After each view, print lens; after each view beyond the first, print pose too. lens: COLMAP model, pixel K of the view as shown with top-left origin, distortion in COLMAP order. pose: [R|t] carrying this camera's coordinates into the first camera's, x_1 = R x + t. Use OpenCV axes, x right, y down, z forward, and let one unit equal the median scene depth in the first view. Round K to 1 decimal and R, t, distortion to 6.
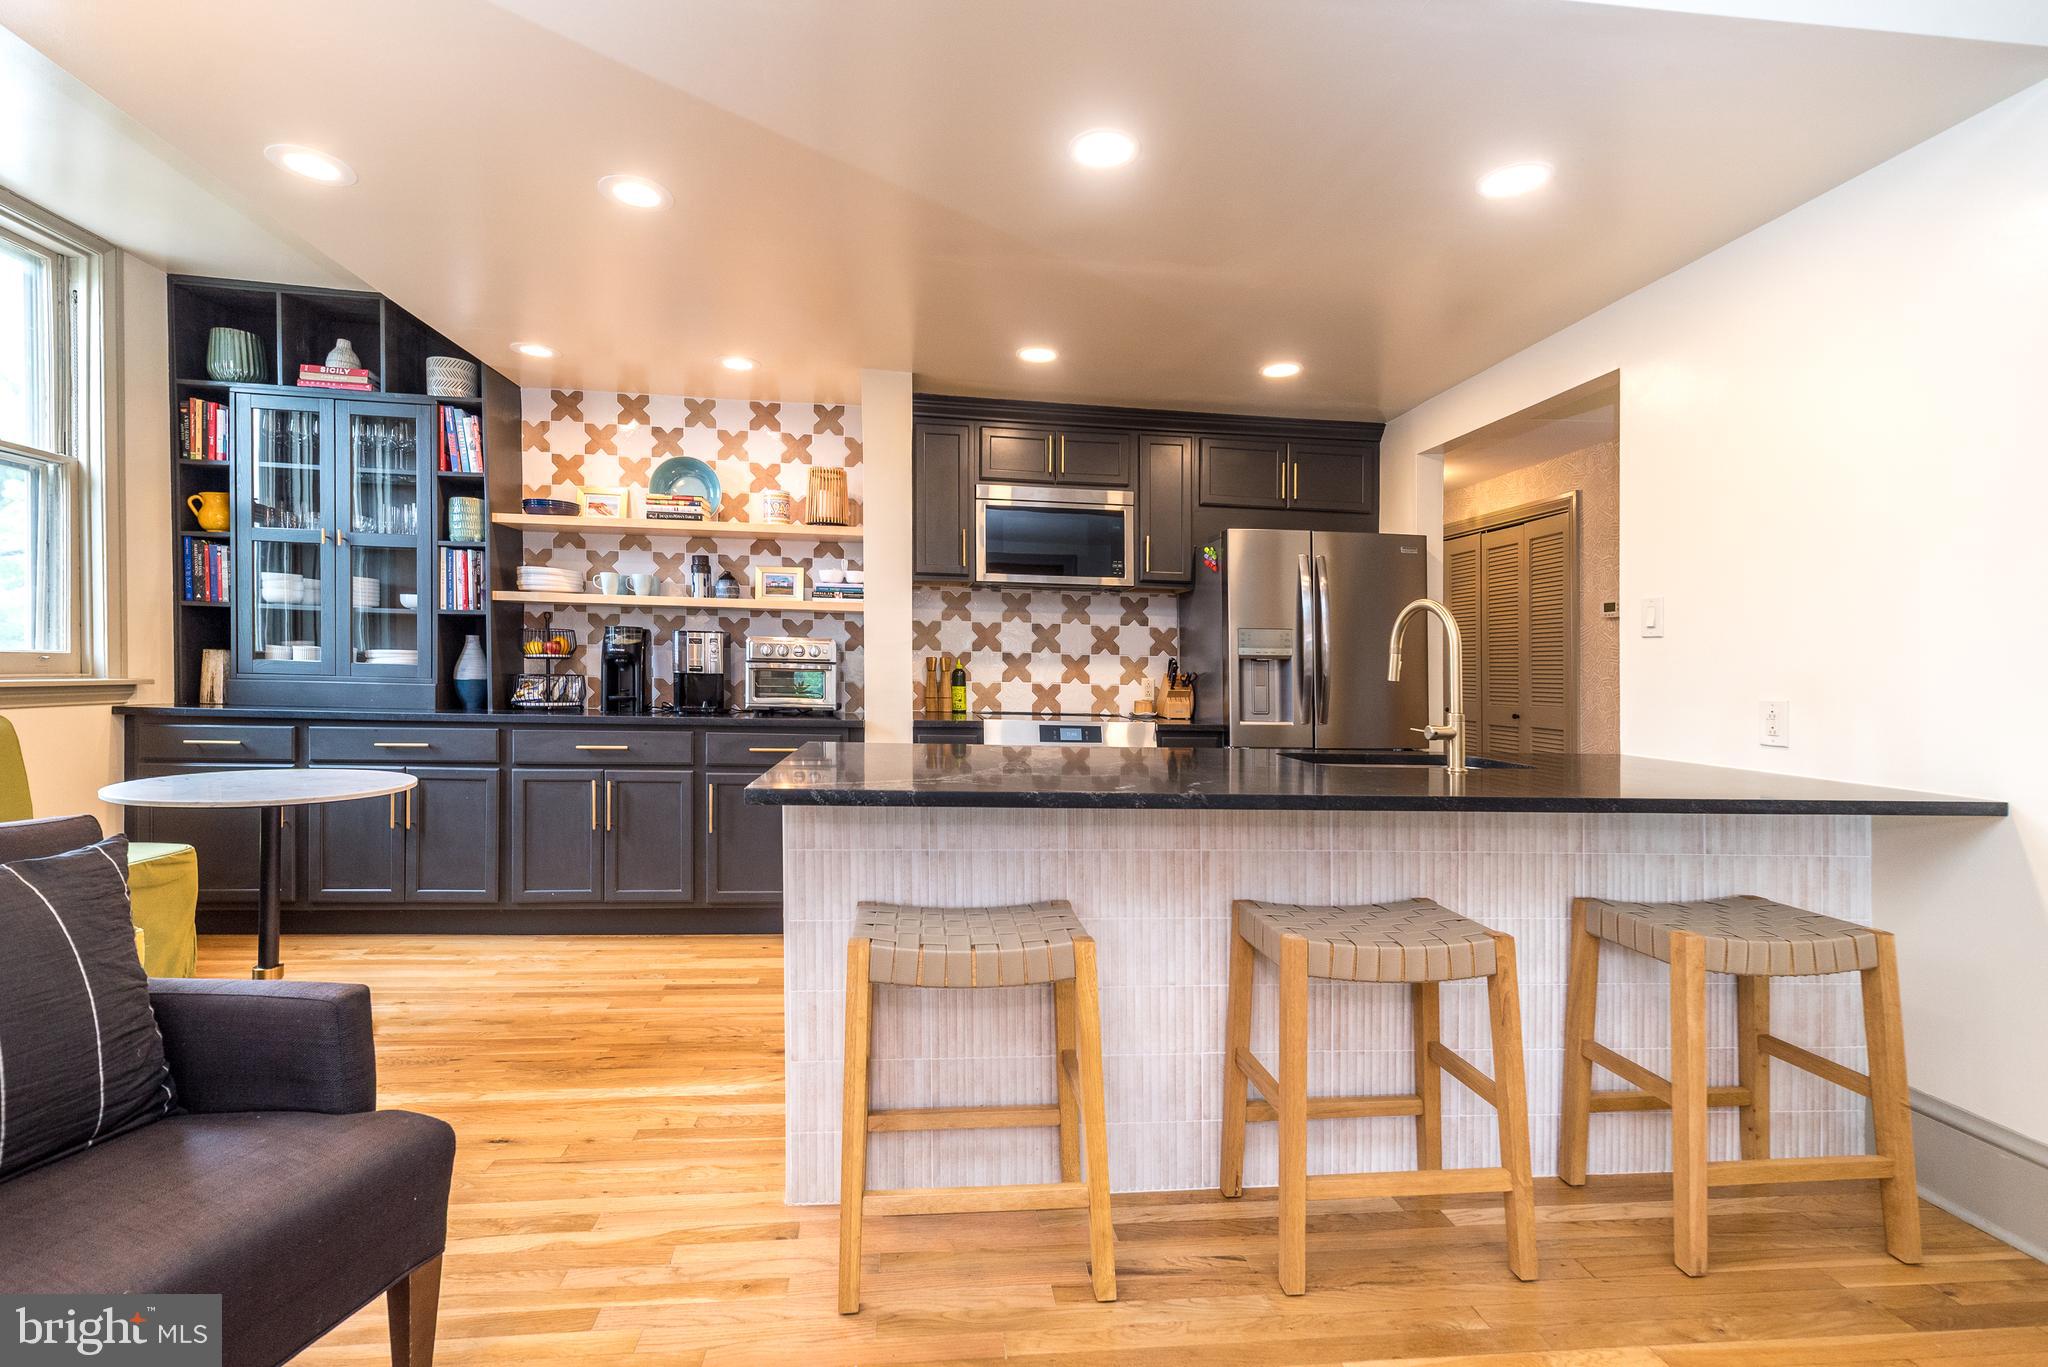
lens RADIAL K [[907.6, 0, 1003.5], [0, 907.6, 683.4], [0, 0, 1]] dist [0.008915, 0.000094]
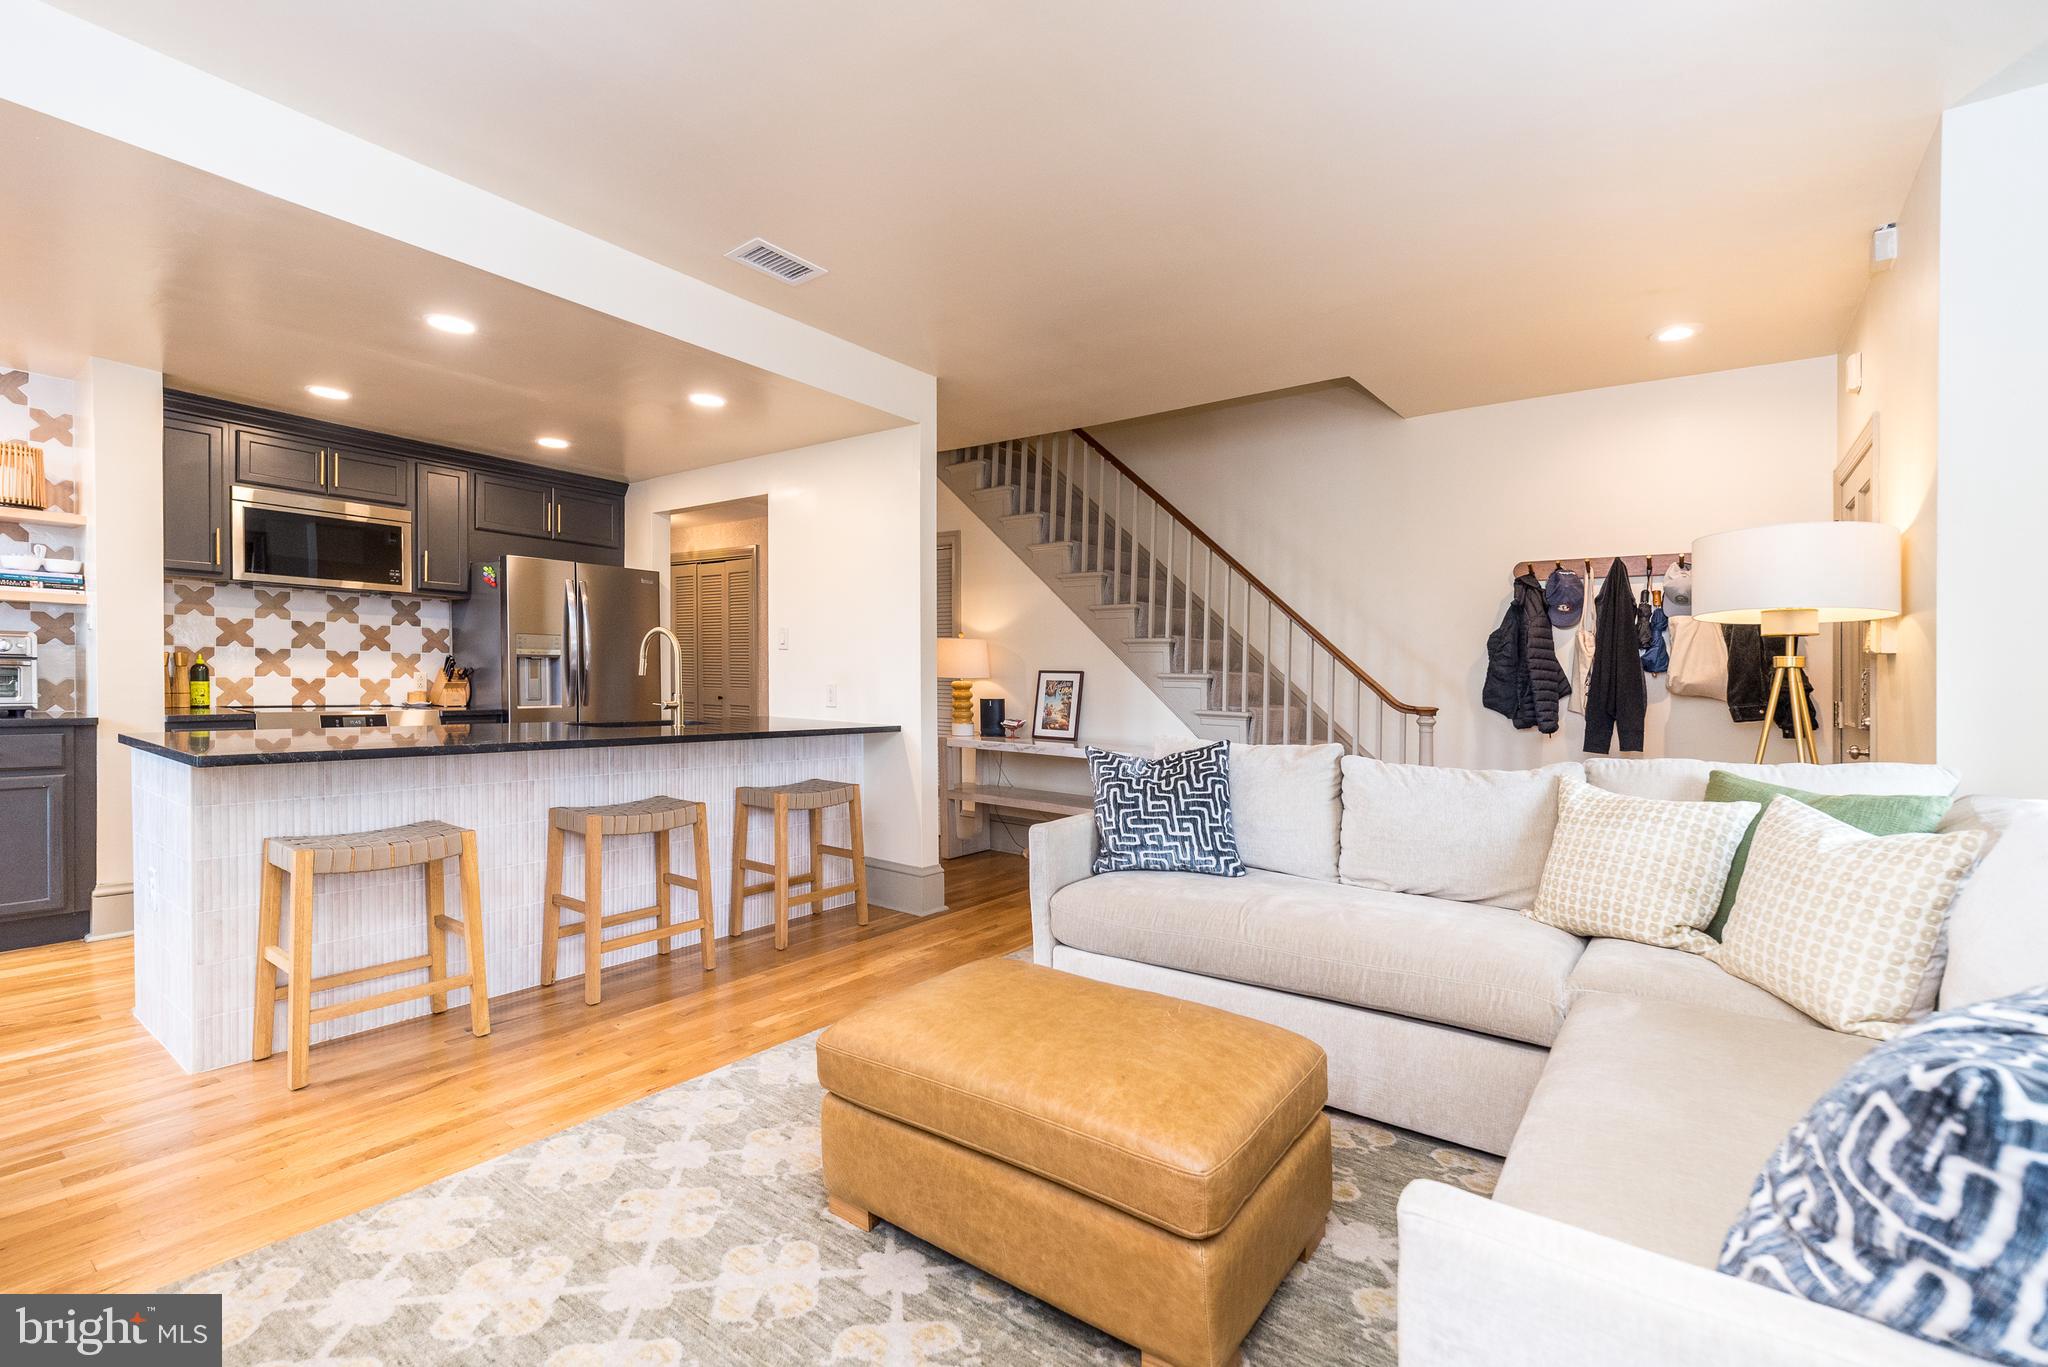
lens RADIAL K [[902.5, 0, 1023.3], [0, 902.5, 669.5], [0, 0, 1]] dist [0.006972, -0.000372]
pose [[0.679915, -0.002811, 0.733286, -0.185161], [0.004752, 0.999989, -0.000574, -0.005448], [-0.733276, 0.003875, 0.679920, -0.380855]]
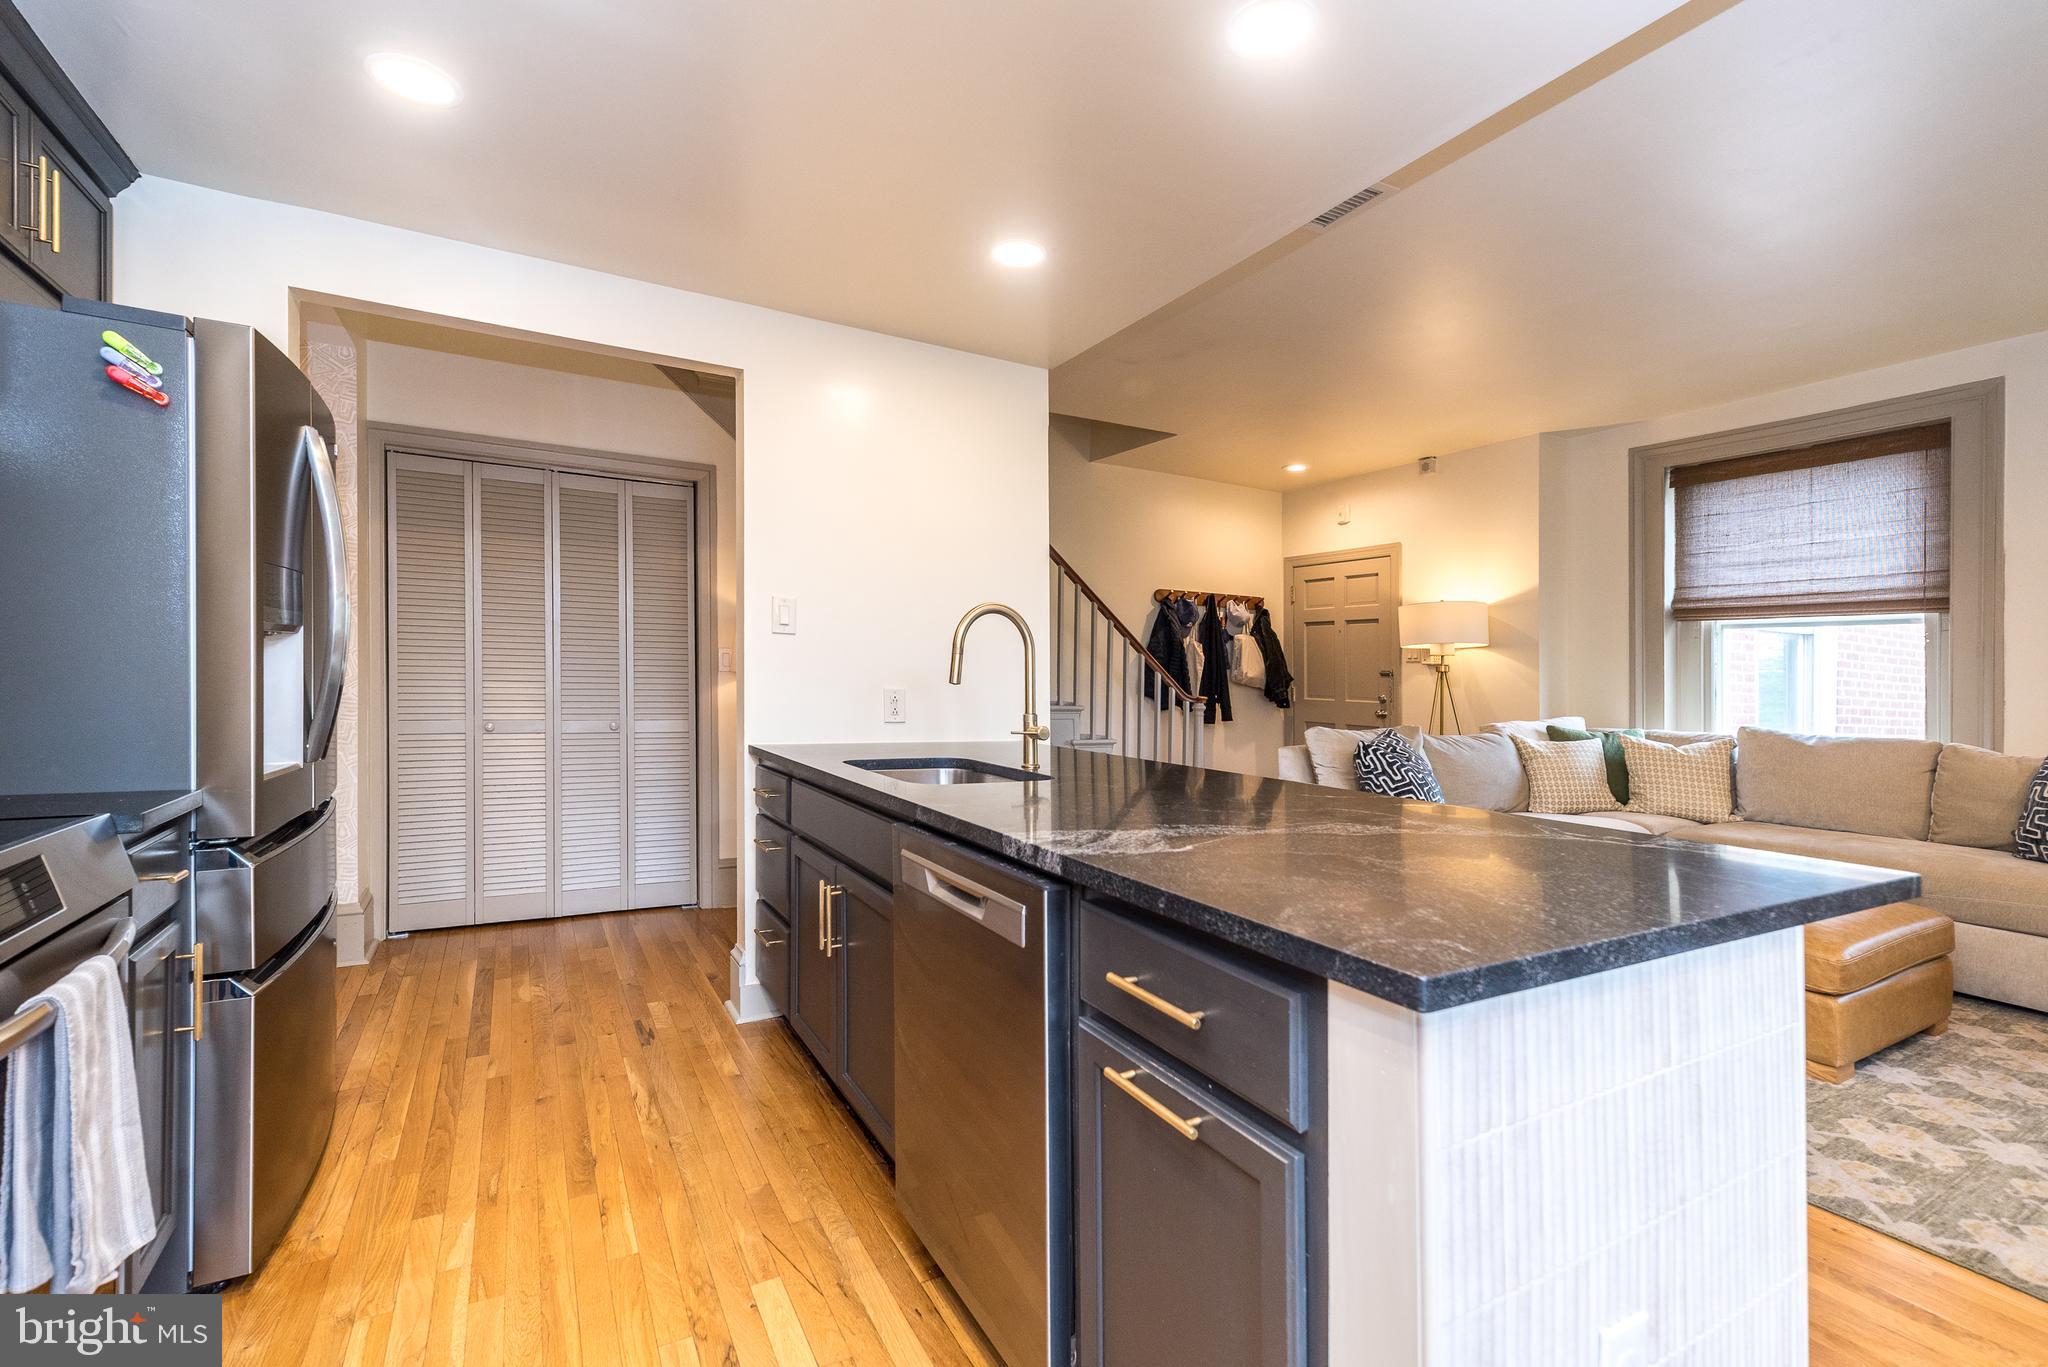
lens RADIAL K [[898.0, 0, 1024.5], [0, 898.0, 644.2], [0, 0, 1]] dist [0.005219, 0.000582]
pose [[-0.390611, 0.003275, 0.920550, -0.277780], [-0.016921, 0.999799, -0.010737, -0.021743], [-0.920400, -0.019770, -0.390477, 0.806329]]
